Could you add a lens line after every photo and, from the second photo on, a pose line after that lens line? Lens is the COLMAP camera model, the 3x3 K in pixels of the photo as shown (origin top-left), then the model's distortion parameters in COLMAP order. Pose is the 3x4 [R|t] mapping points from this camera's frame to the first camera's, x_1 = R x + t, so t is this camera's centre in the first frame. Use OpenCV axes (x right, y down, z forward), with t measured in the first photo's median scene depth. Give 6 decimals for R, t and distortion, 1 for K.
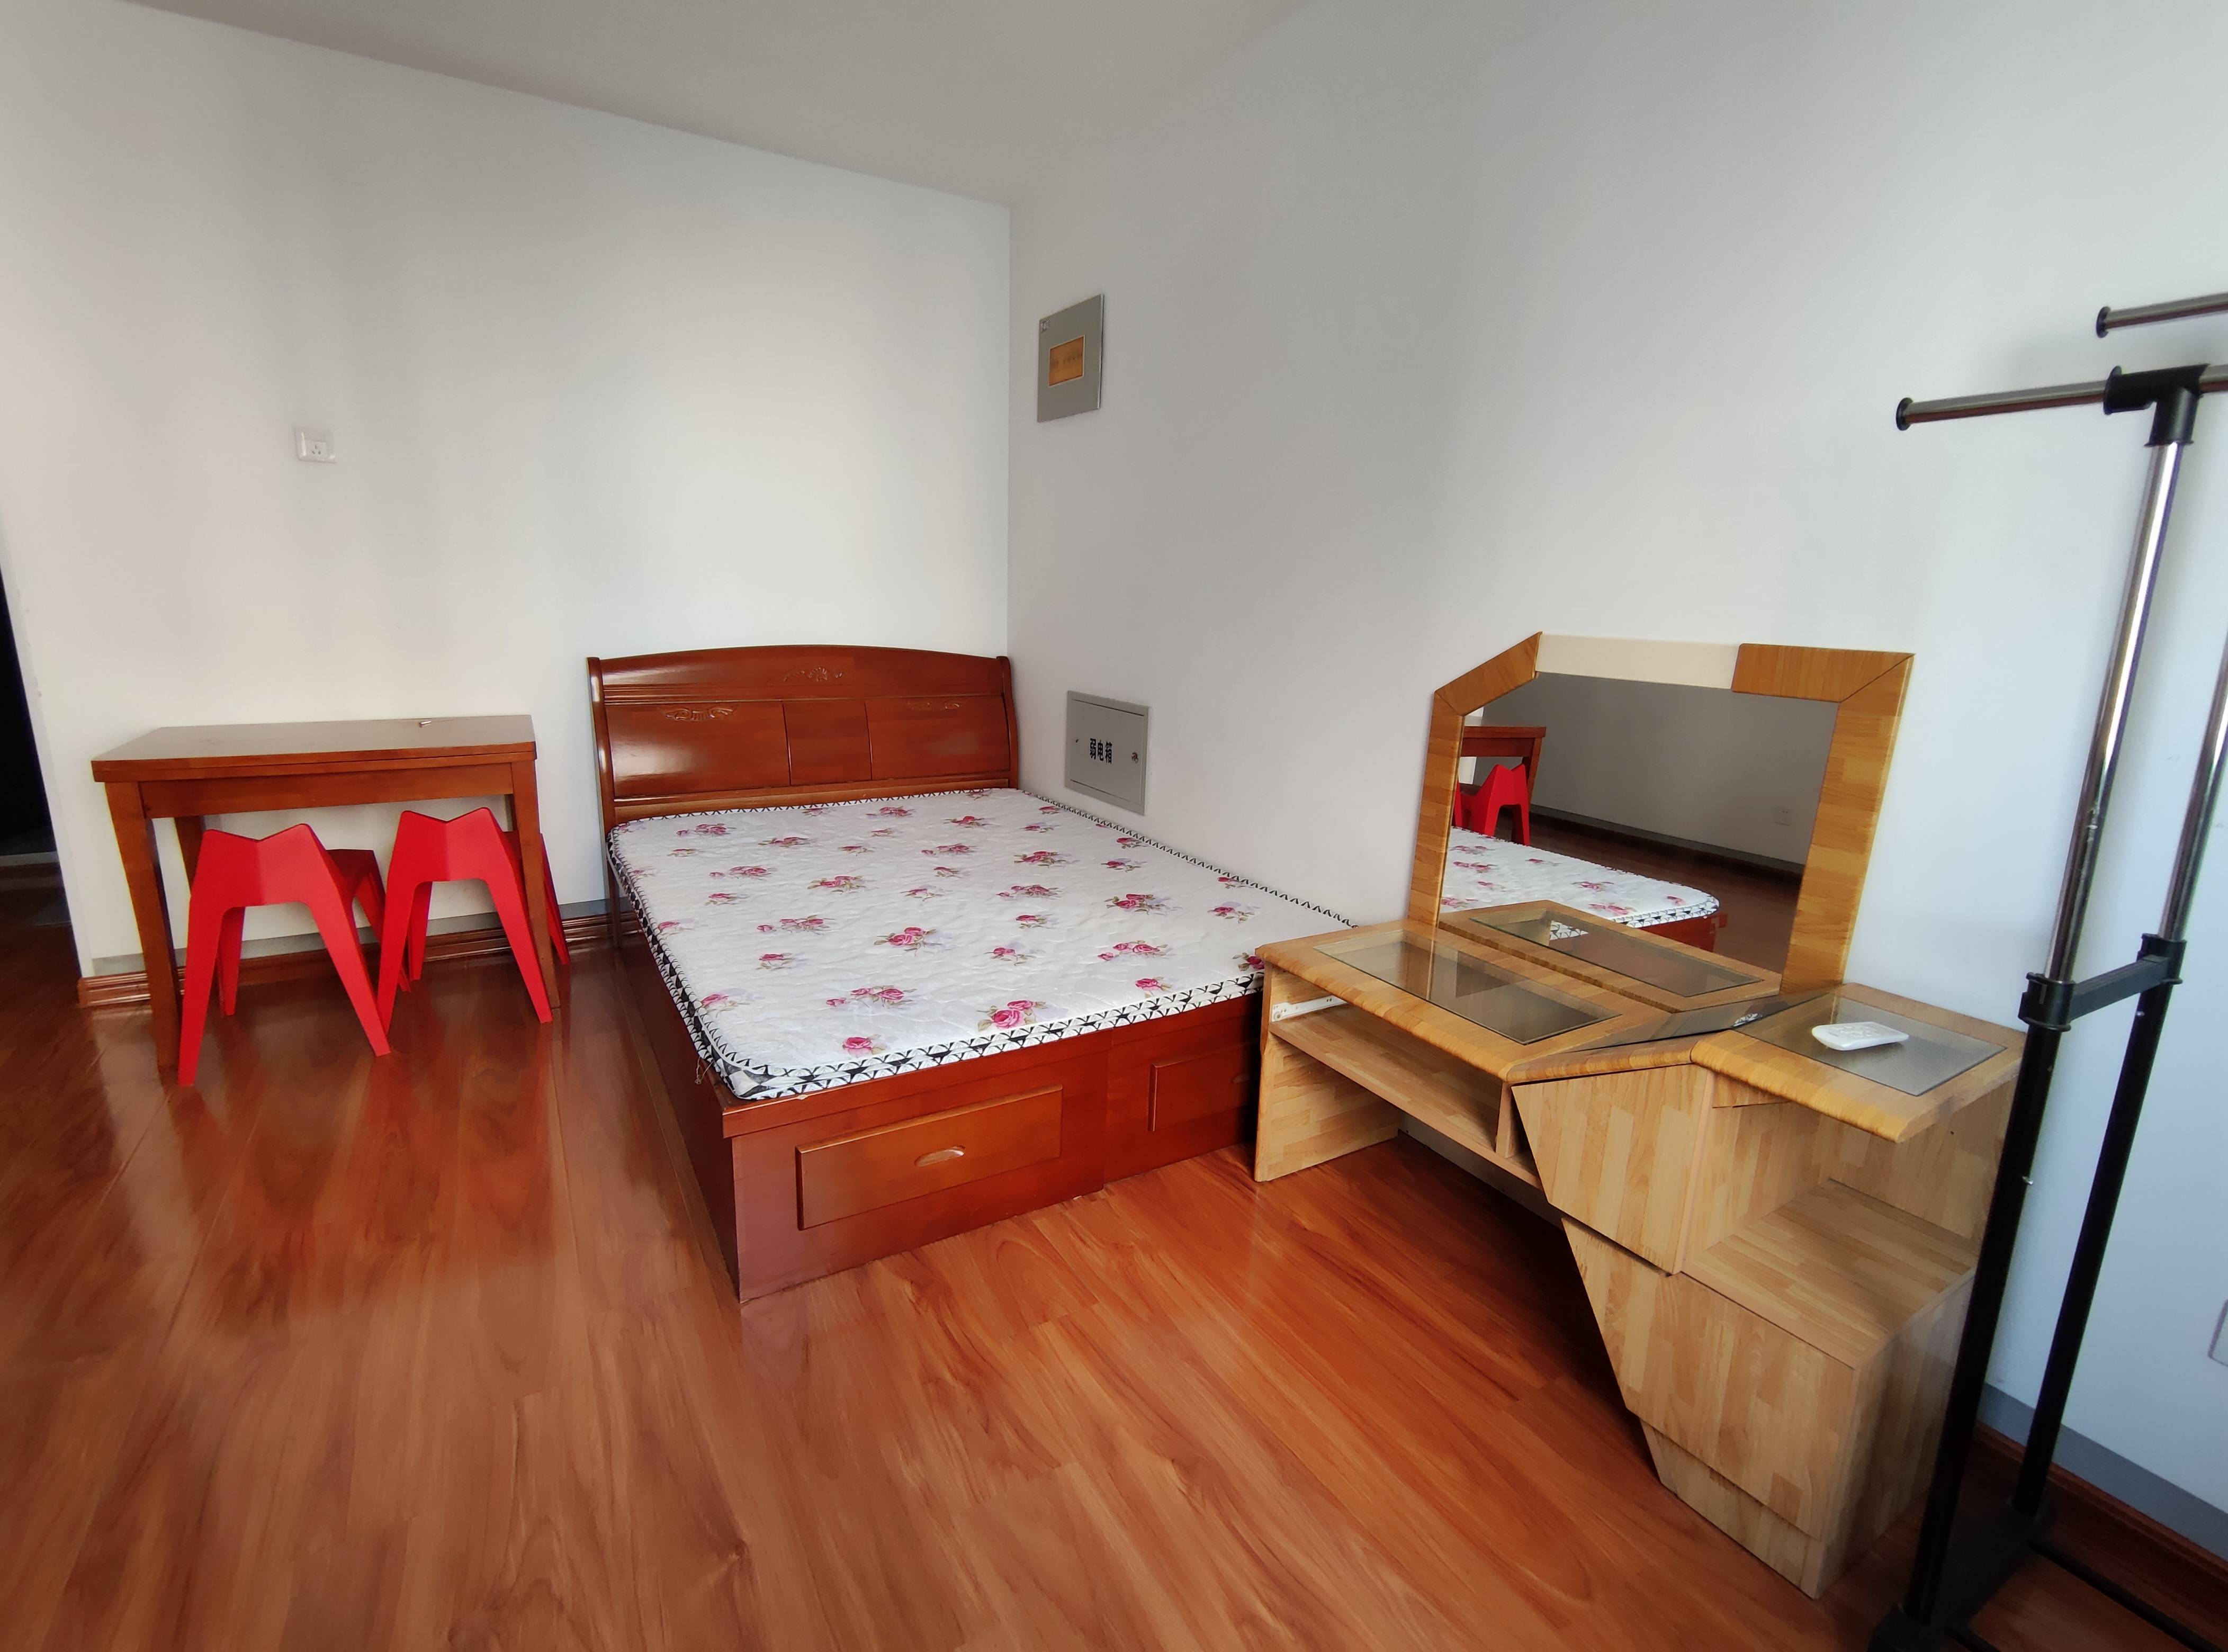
lens RADIAL K [[1009.0, 0, 1114.0], [0, 1009.0, 824.2], [0, 0, 1]] dist [-0.000350, -0.000271]
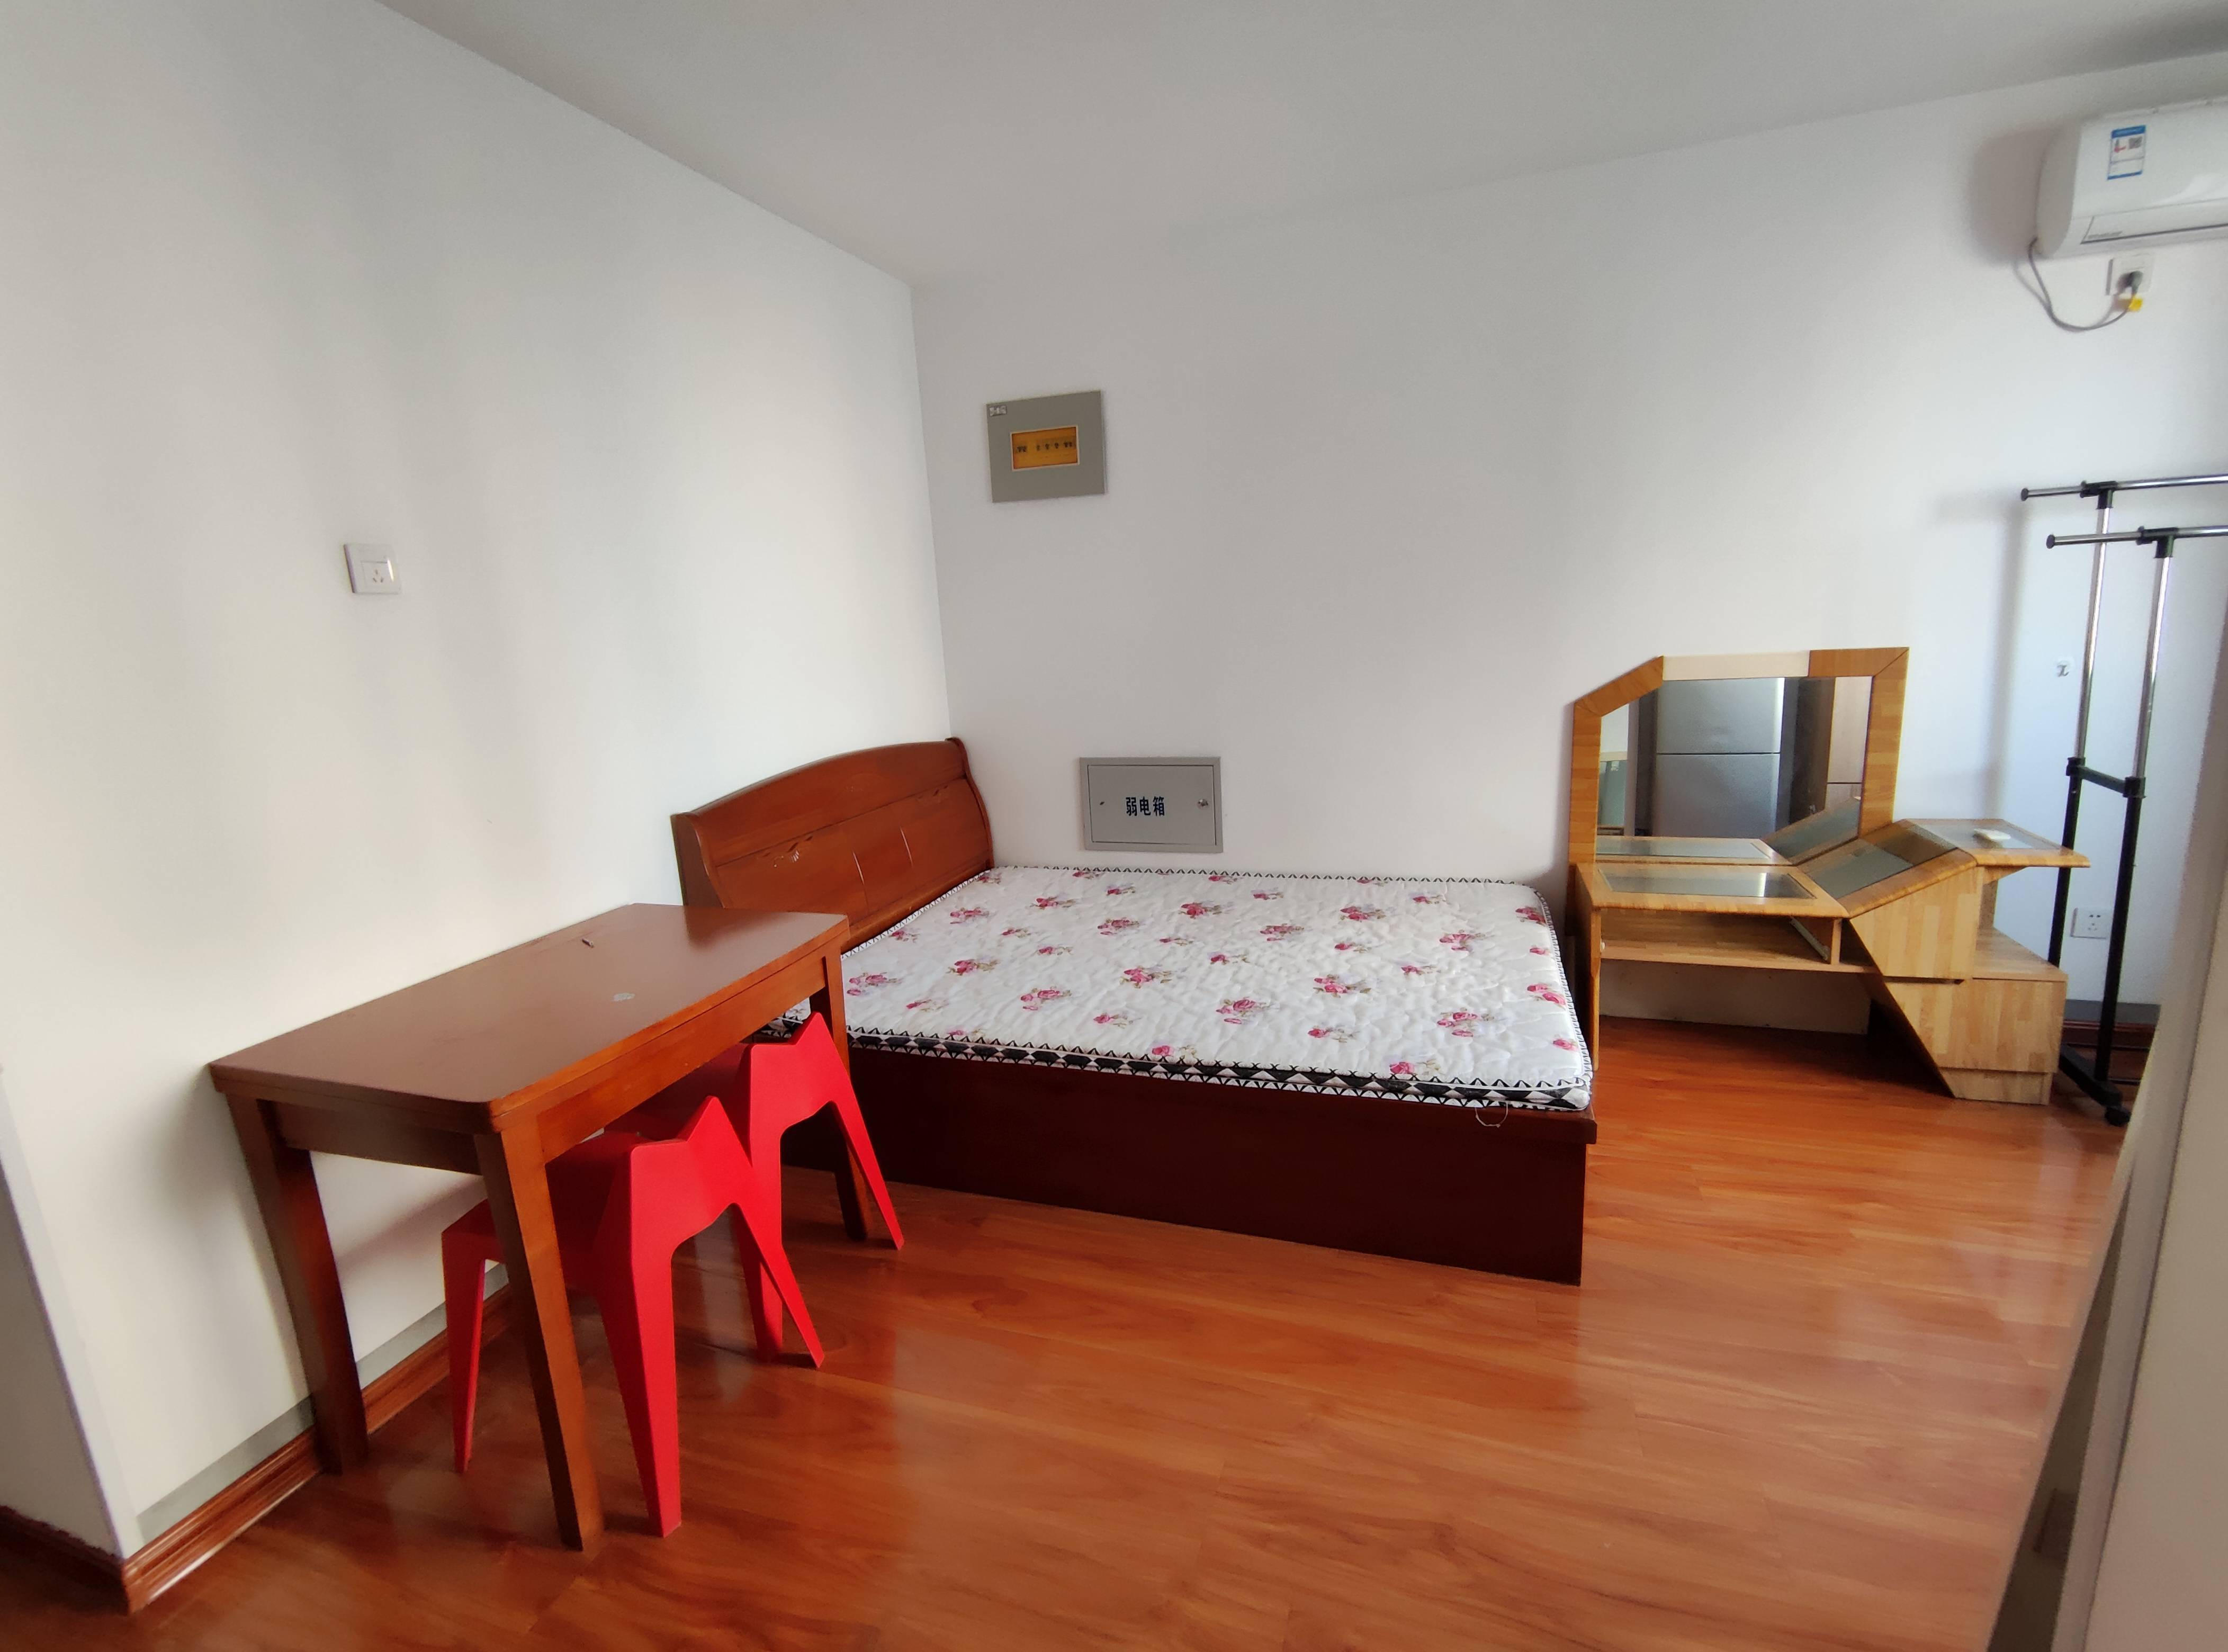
lens RADIAL K [[1009.0, 0, 1114.0], [0, 1009.0, 822.8], [0, 0, 1]] dist [-0.000350, -0.000271]
pose [[0.766878, -0.204351, 0.608391, -1.047224], [0.222497, 0.973817, 0.046636, -0.170641], [-0.601992, 0.099601, 0.792266, 0.255713]]
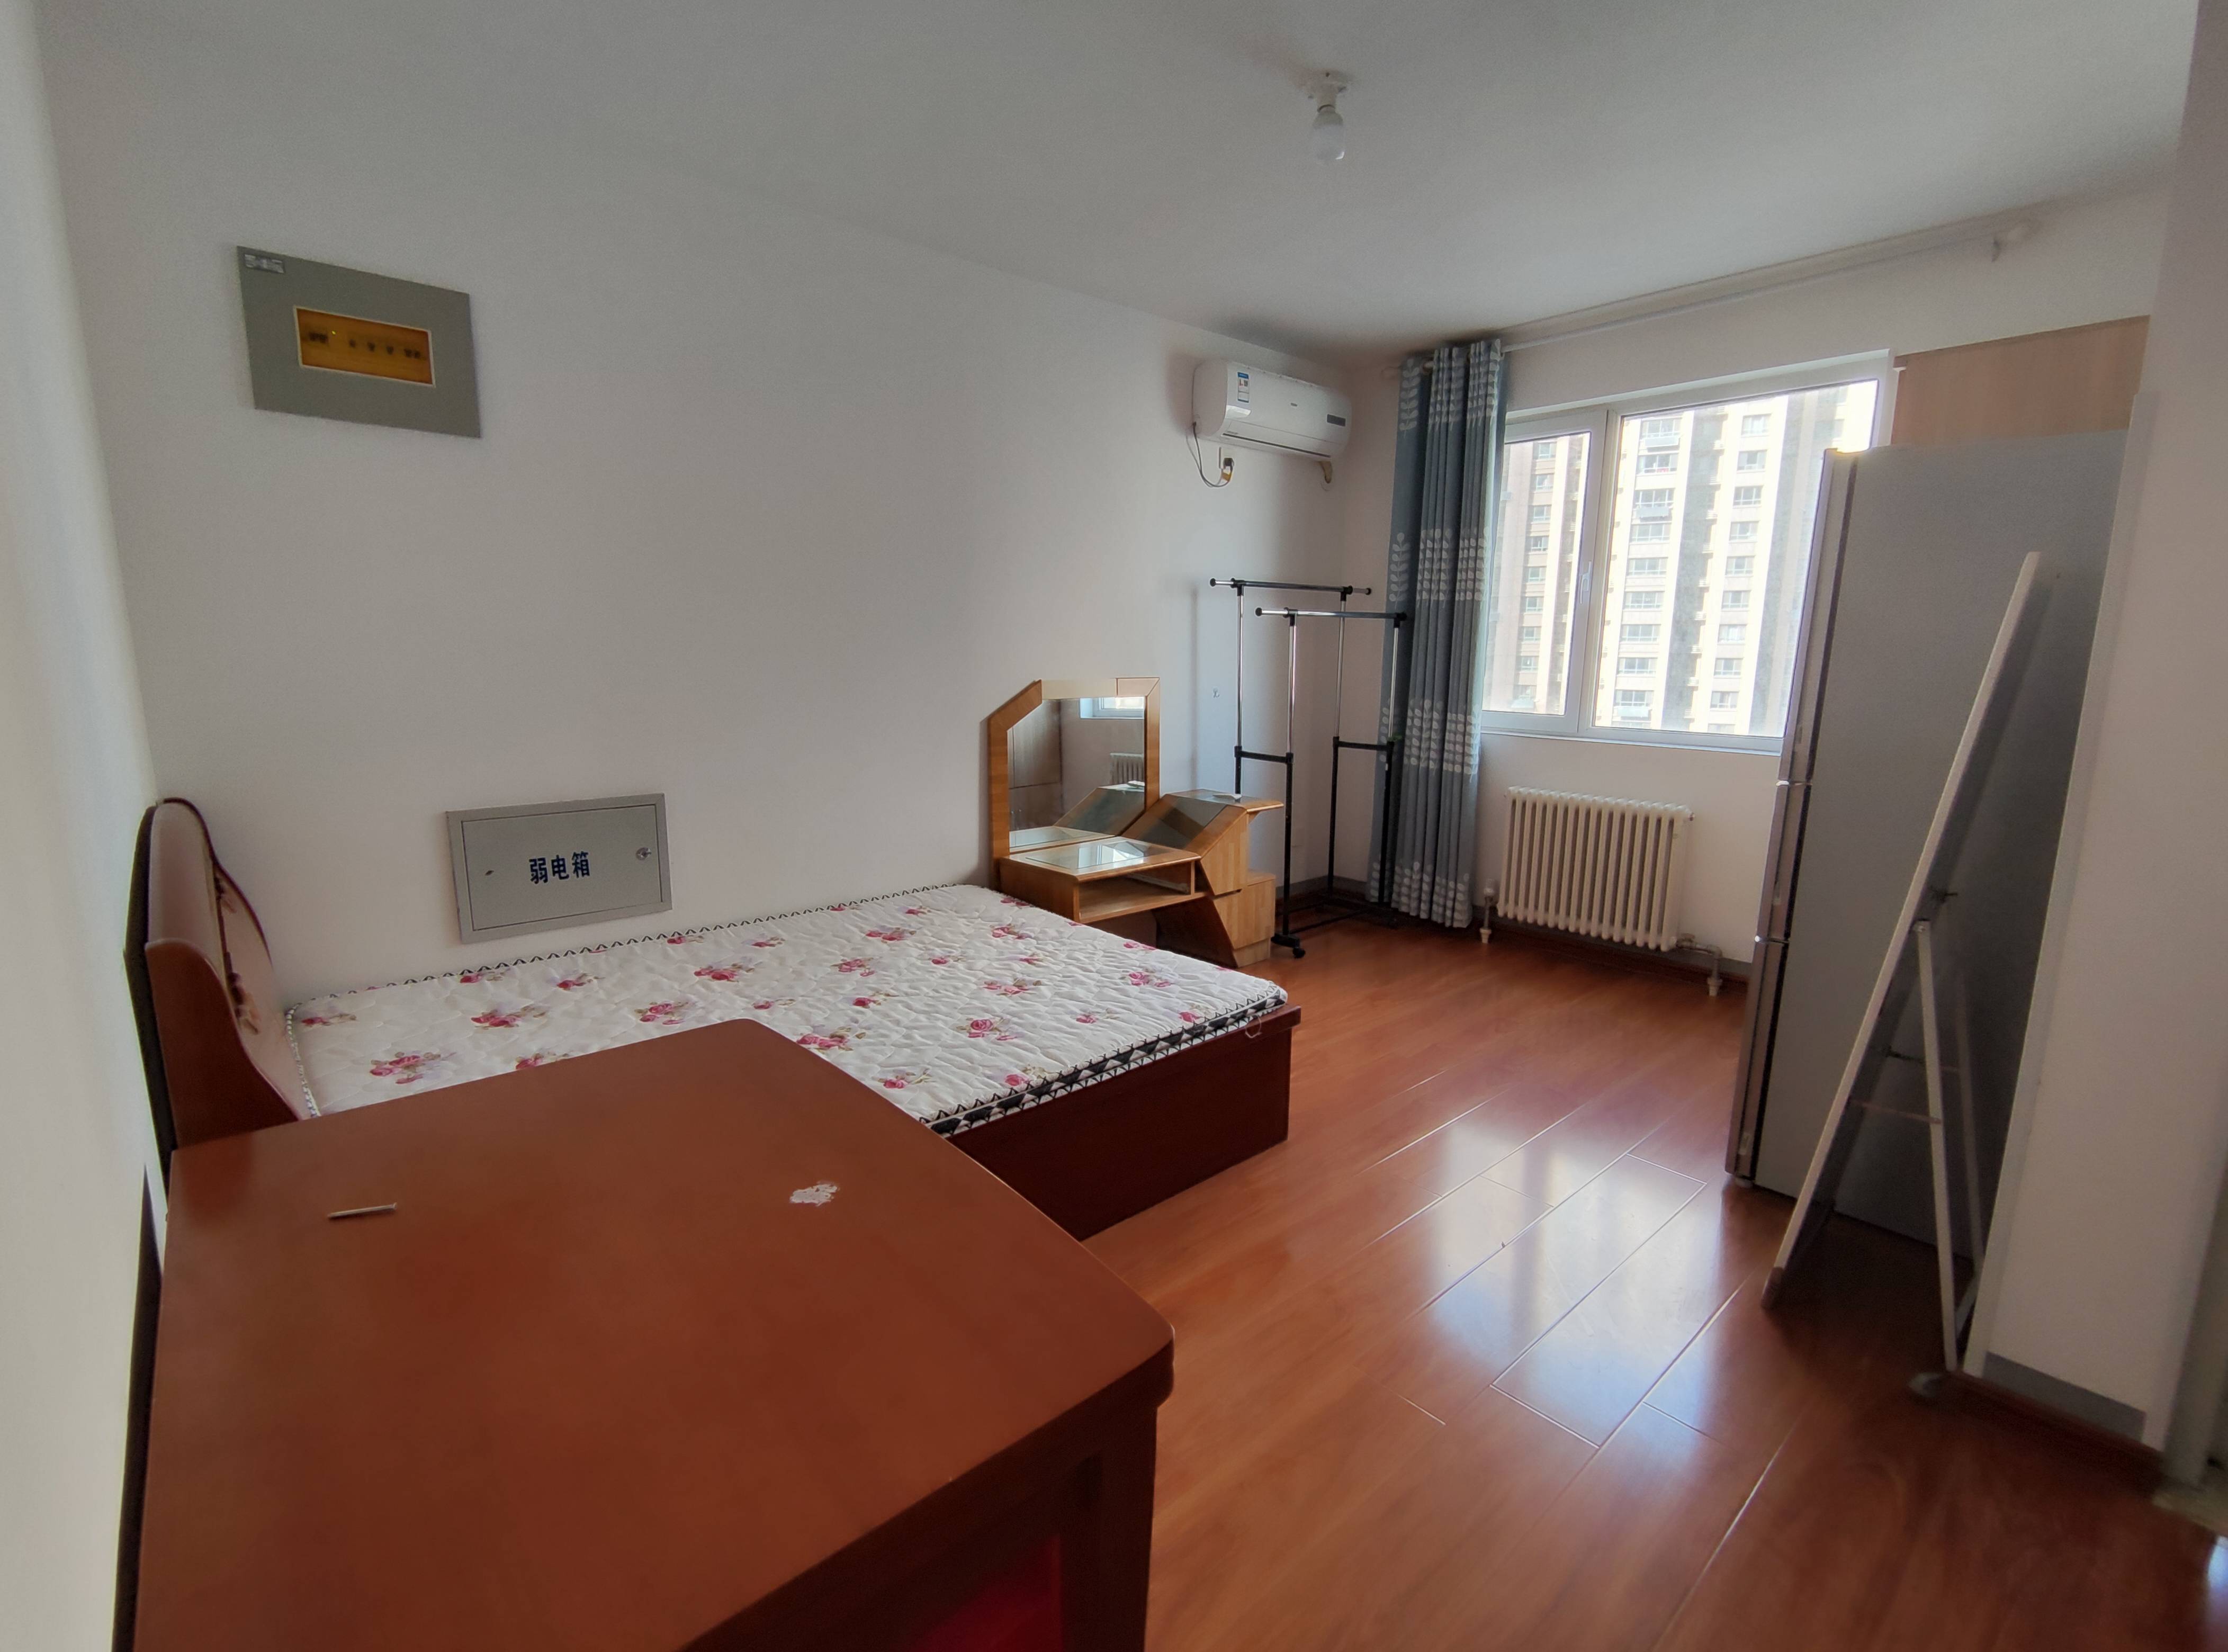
lens RADIAL K [[1009.0, 0, 1107.0], [0, 1009.0, 827.7], [0, 0, 1]] dist [-0.000350, -0.000271]
pose [[-0.176299, -0.210463, 0.961574, -1.290671], [0.208320, 0.946770, 0.245417, -0.315501], [-0.962040, 0.243582, -0.123071, 1.009945]]
